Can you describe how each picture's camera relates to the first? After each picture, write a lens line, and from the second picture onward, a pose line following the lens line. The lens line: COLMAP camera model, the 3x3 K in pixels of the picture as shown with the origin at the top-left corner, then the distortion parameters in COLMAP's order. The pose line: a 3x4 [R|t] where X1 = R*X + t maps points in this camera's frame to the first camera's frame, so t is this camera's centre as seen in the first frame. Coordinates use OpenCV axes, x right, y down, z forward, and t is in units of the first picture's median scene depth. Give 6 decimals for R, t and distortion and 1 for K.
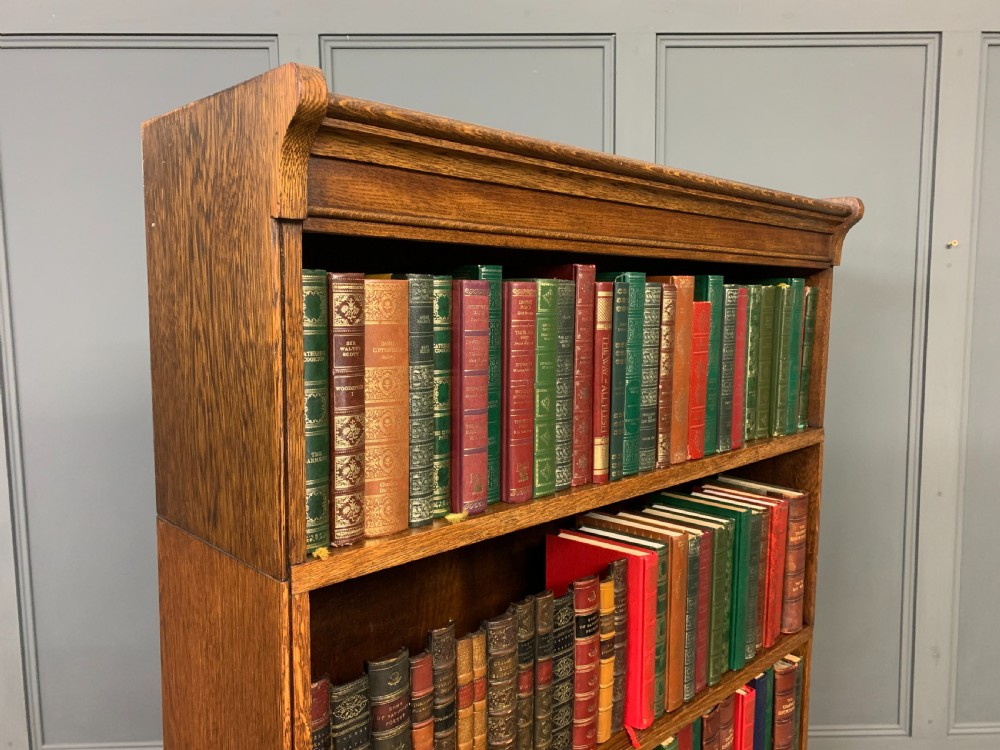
lens RADIAL K [[761.4, 0, 493.6], [0, 761.4, 375.9], [0, 0, 1]] dist [0.124452, -0.284486]
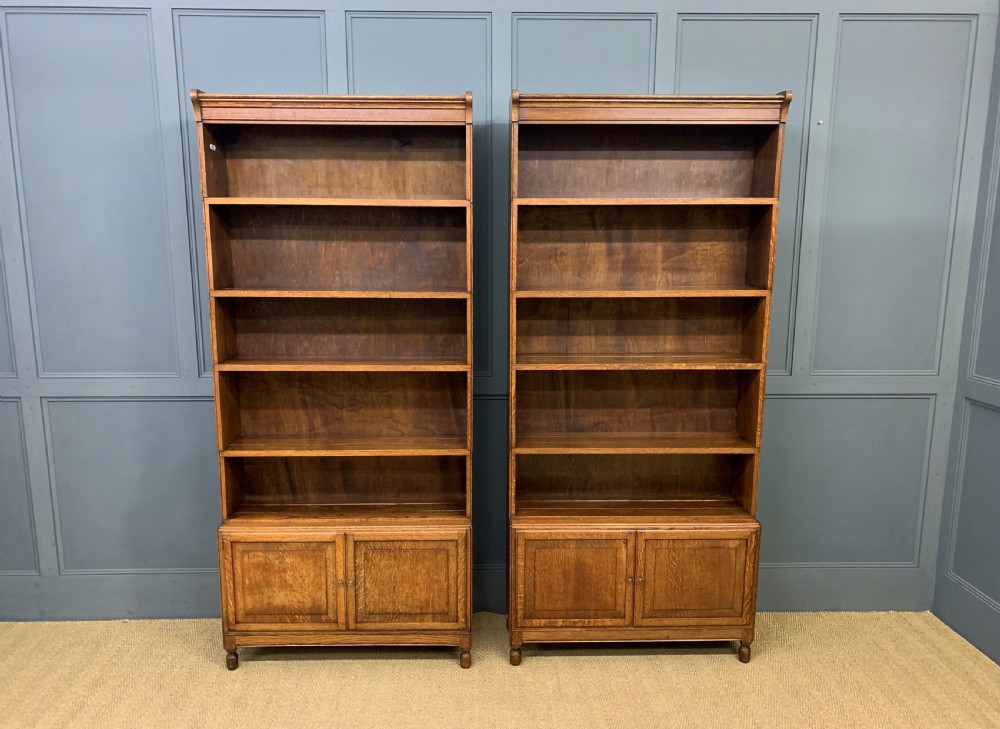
lens RADIAL K [[743.9, 0, 493.8], [0, 743.9, 371.5], [0, 0, 1]] dist [0.120110, -0.272383]
pose [[0.735728, 0.126115, -0.665431, 2.116009], [-0.065868, 0.991176, 0.115025, 0.583139], [0.674066, -0.040796, 0.737543, -1.872495]]
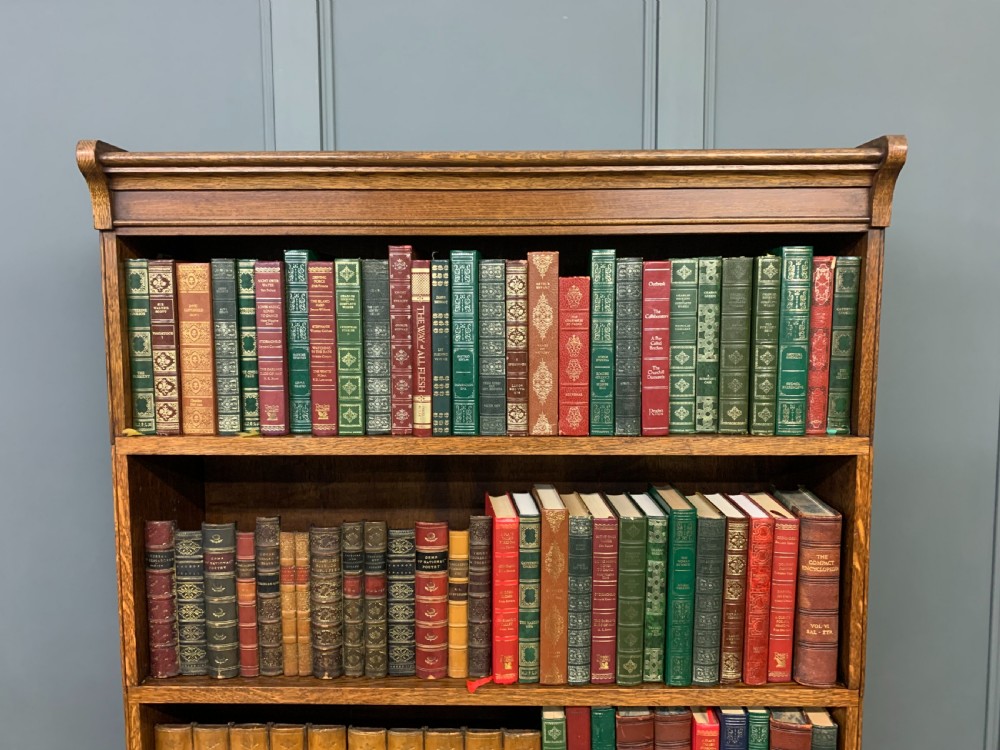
lens RADIAL K [[726.5, 0, 500.0], [0, 726.5, 375.0], [0, 0, 1]] dist [0.092073, -0.178768]
pose [[0.708662, 0.056461, -0.703286, 1.076514], [-0.063837, 0.997836, 0.015783, 0.025897], [0.702655, 0.033710, 0.710732, 0.332460]]
